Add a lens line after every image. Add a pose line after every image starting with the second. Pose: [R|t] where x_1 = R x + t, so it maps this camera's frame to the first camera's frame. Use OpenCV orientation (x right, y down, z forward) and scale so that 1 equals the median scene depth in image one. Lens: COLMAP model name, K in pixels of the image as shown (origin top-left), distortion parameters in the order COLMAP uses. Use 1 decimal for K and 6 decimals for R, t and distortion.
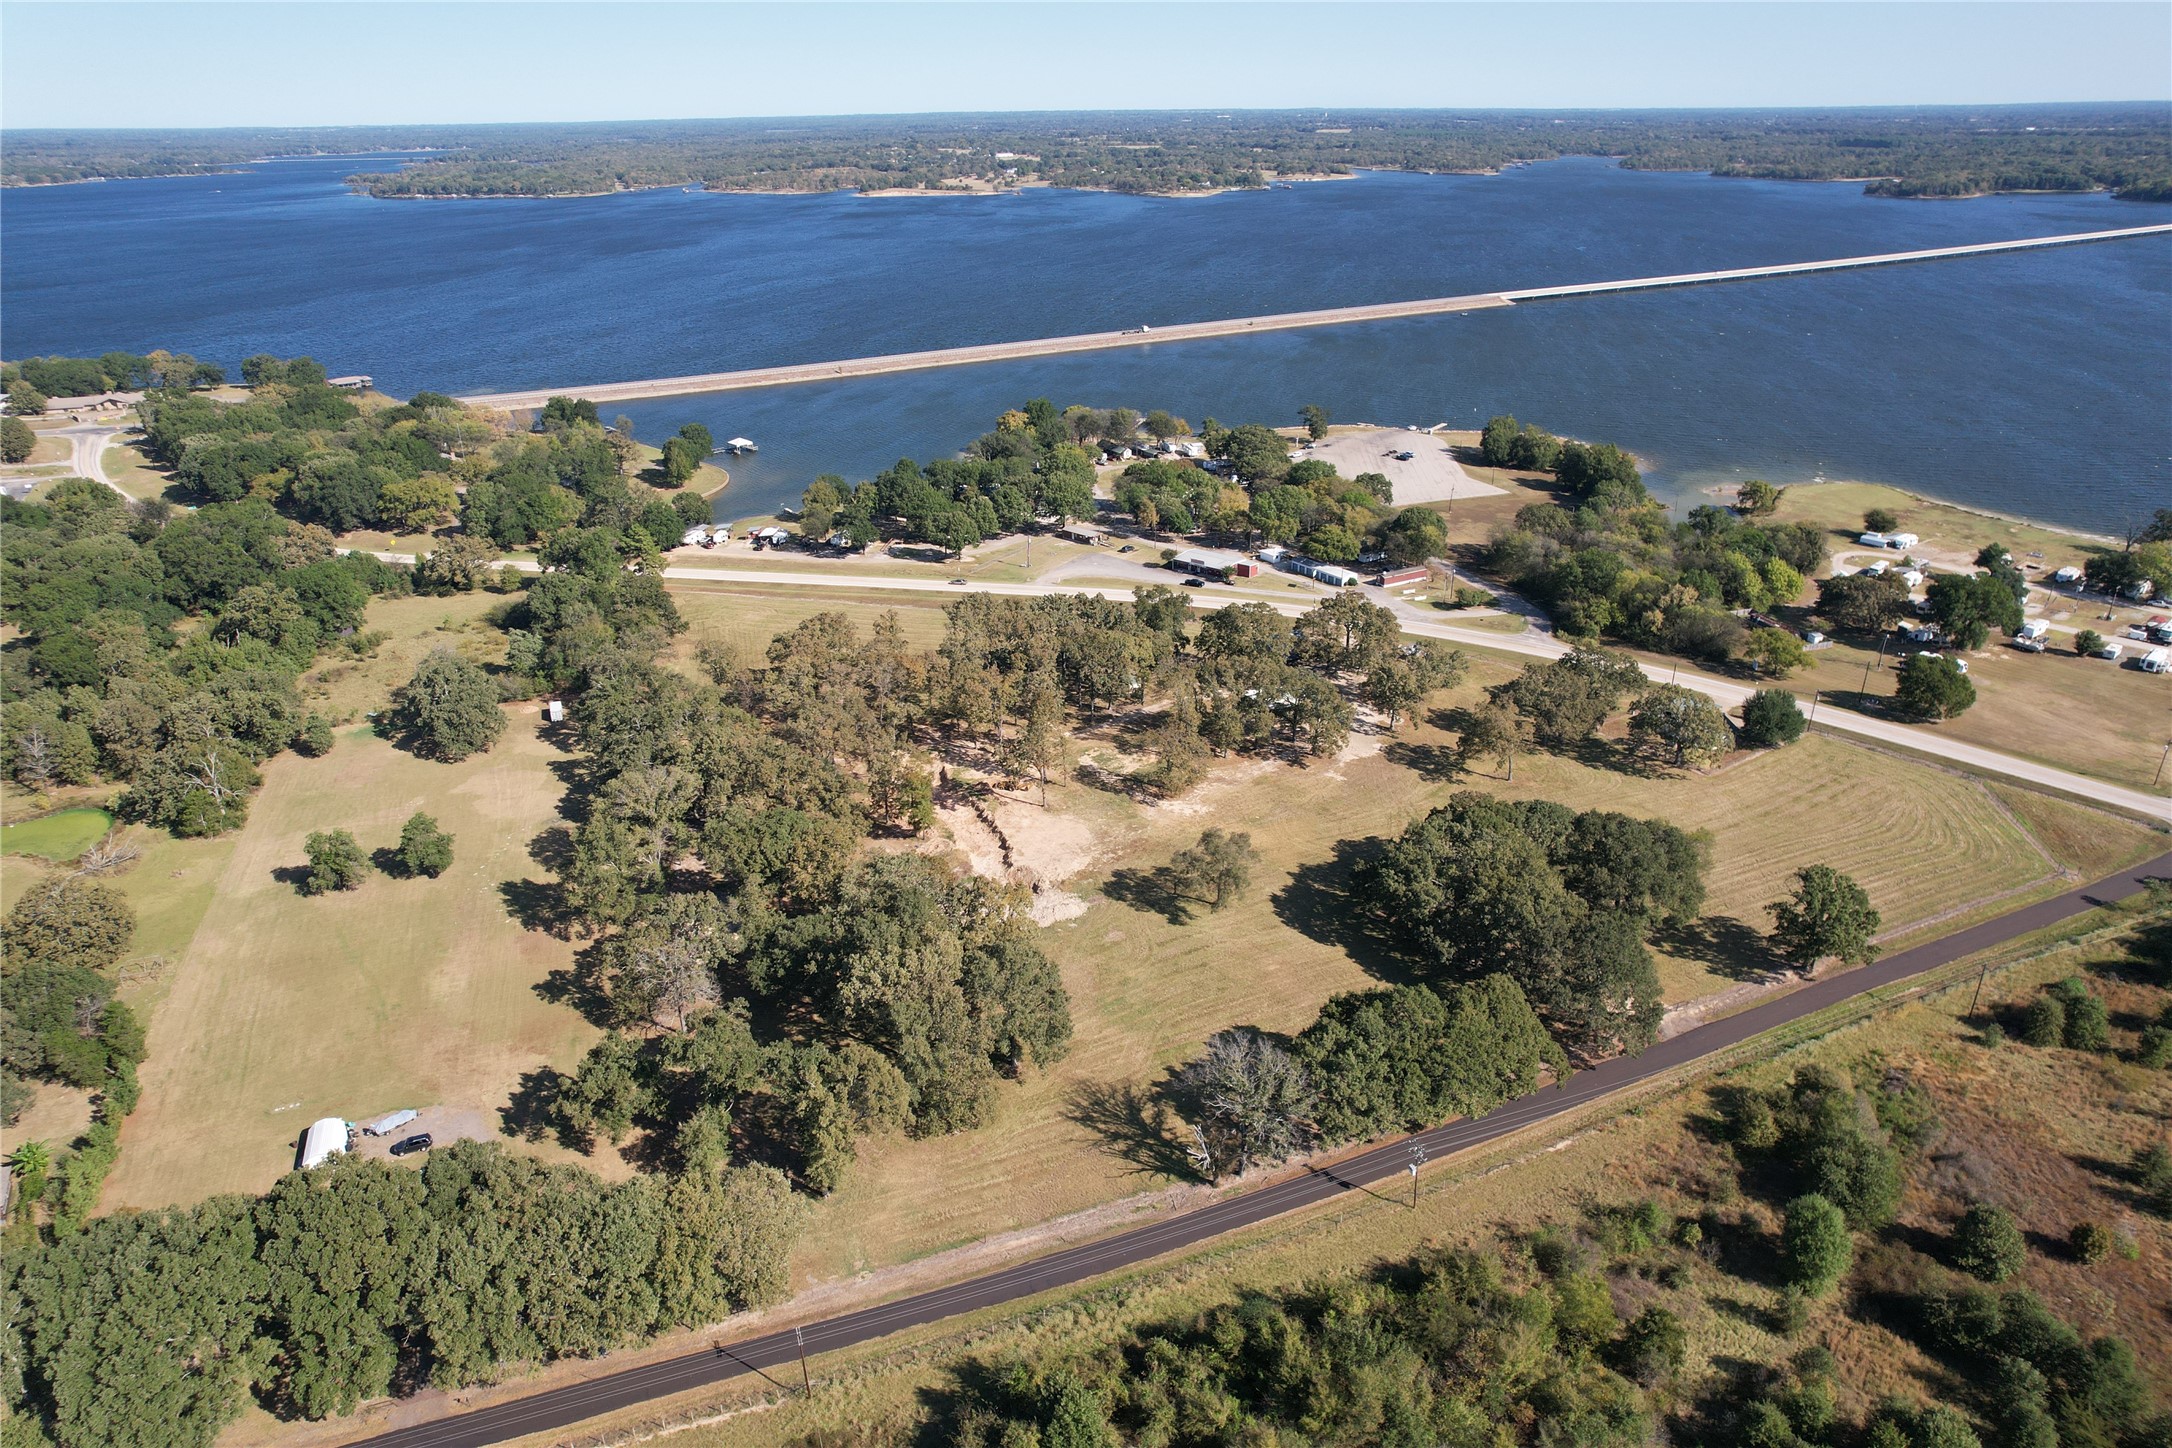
lens RADIAL K [[1381.6, 0, 1100.4], [0, 1381.6, 730.7], [0, 0, 1]] dist [-0.085415, 0.080835]
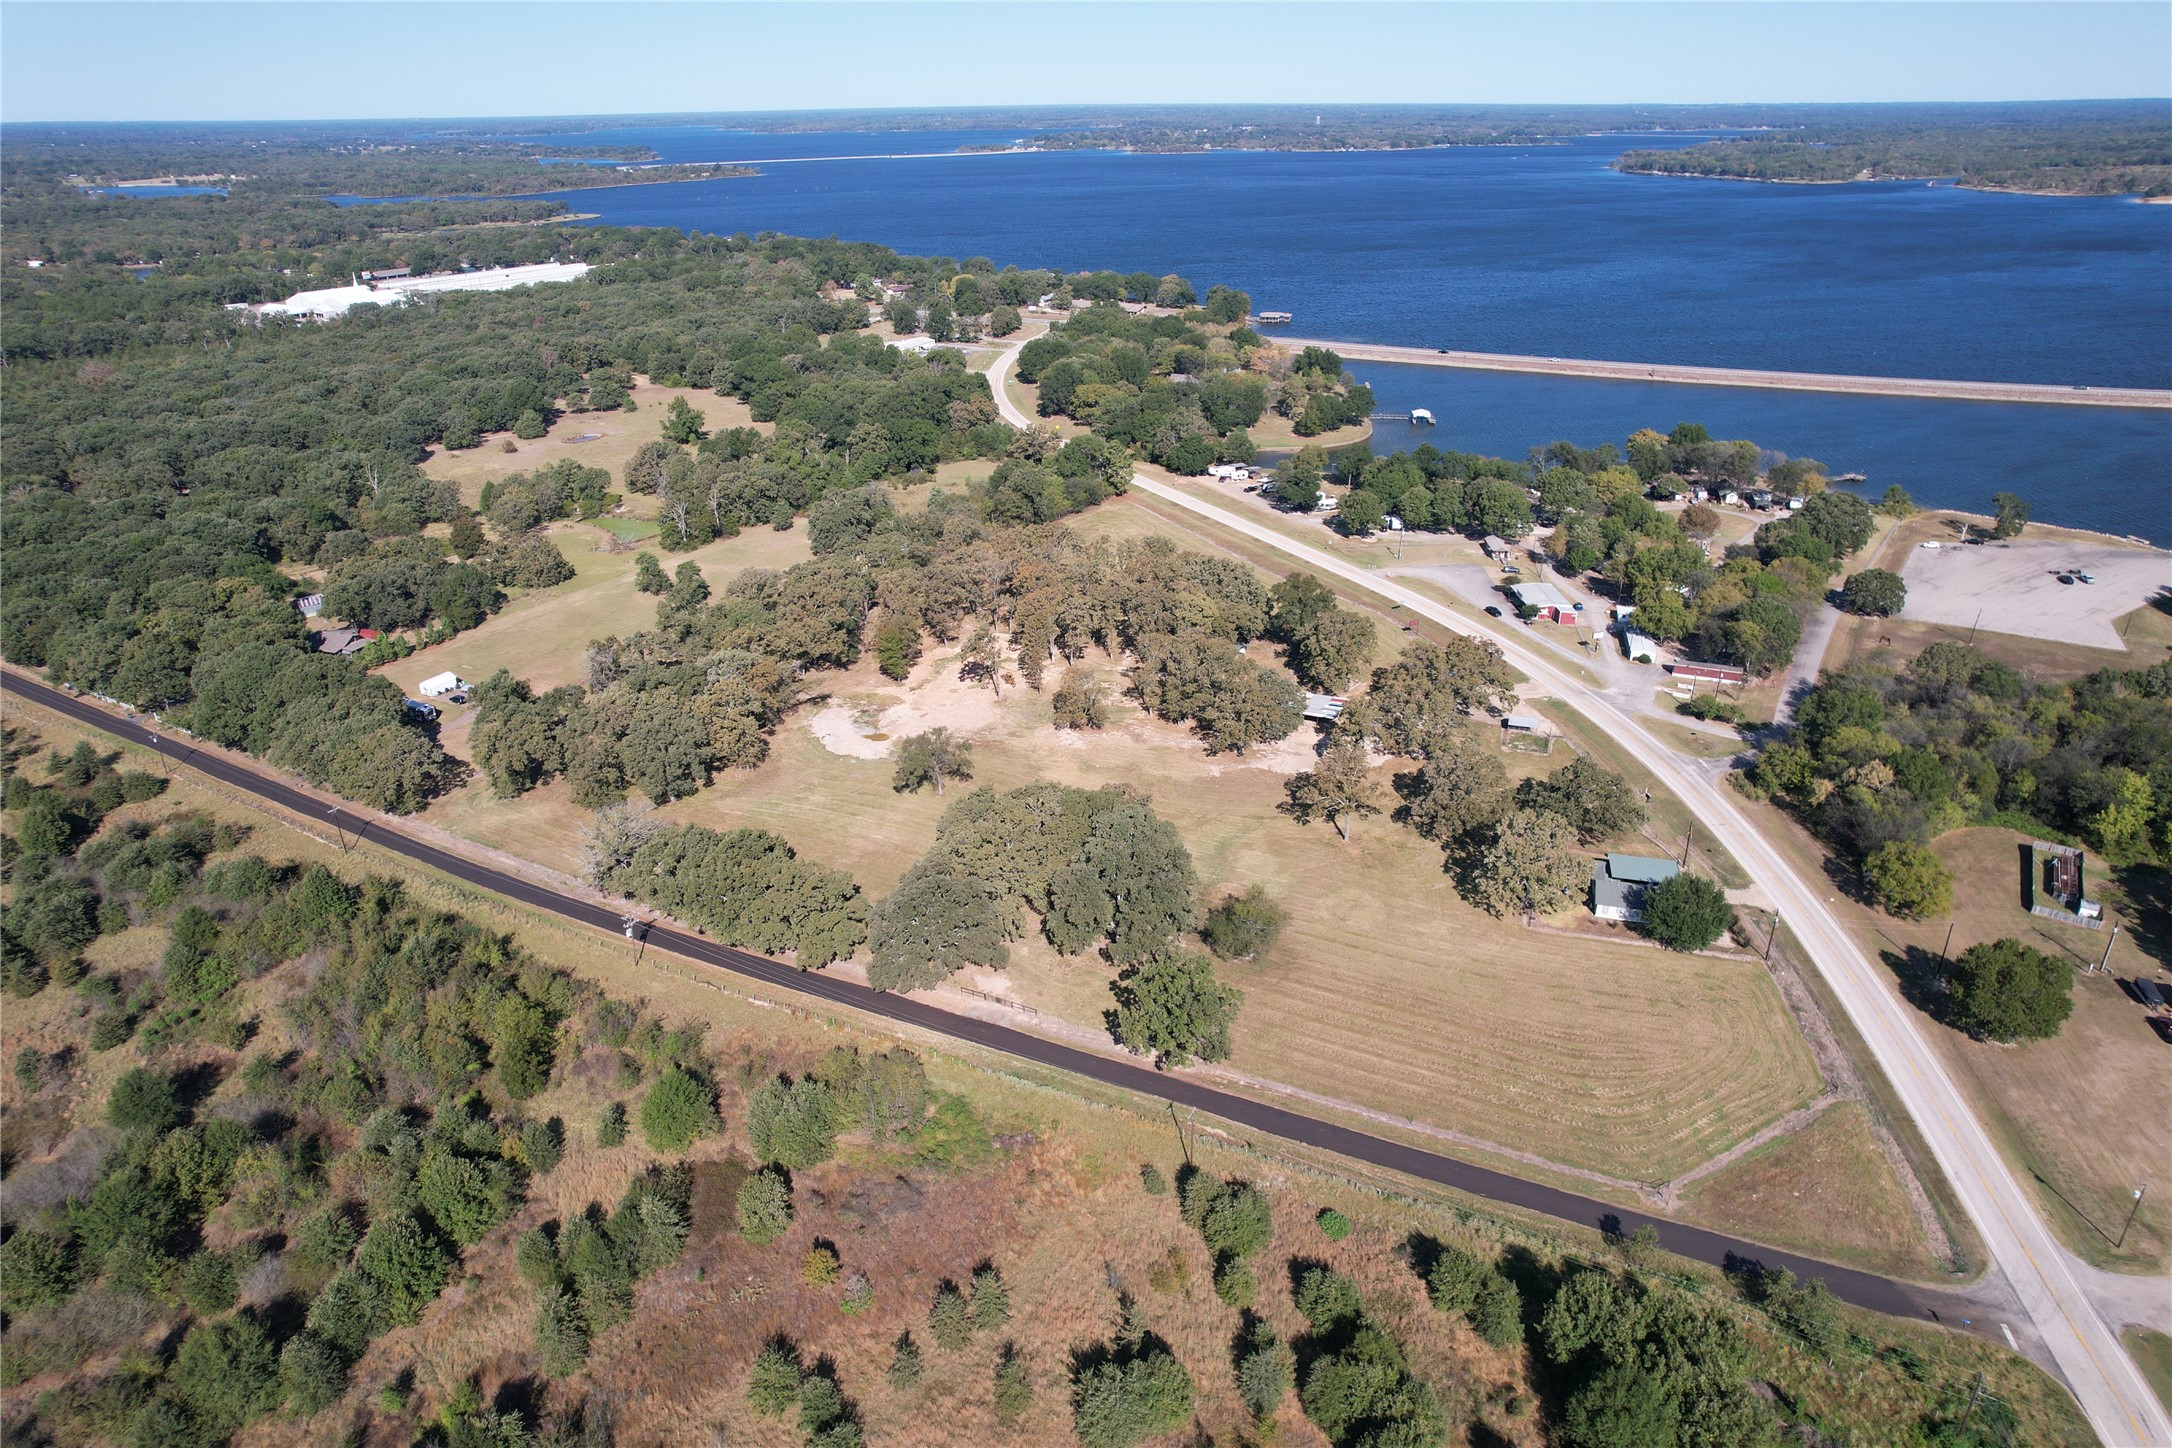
lens RADIAL K [[1381.6, 0, 1100.4], [0, 1381.6, 730.7], [0, 0, 1]] dist [-0.085415, 0.080835]
pose [[0.648518, 0.327331, -0.687226, 0.337032], [-0.318187, 0.936732, 0.145908, -0.048303], [0.691507, 0.124043, 0.711640, 0.088475]]
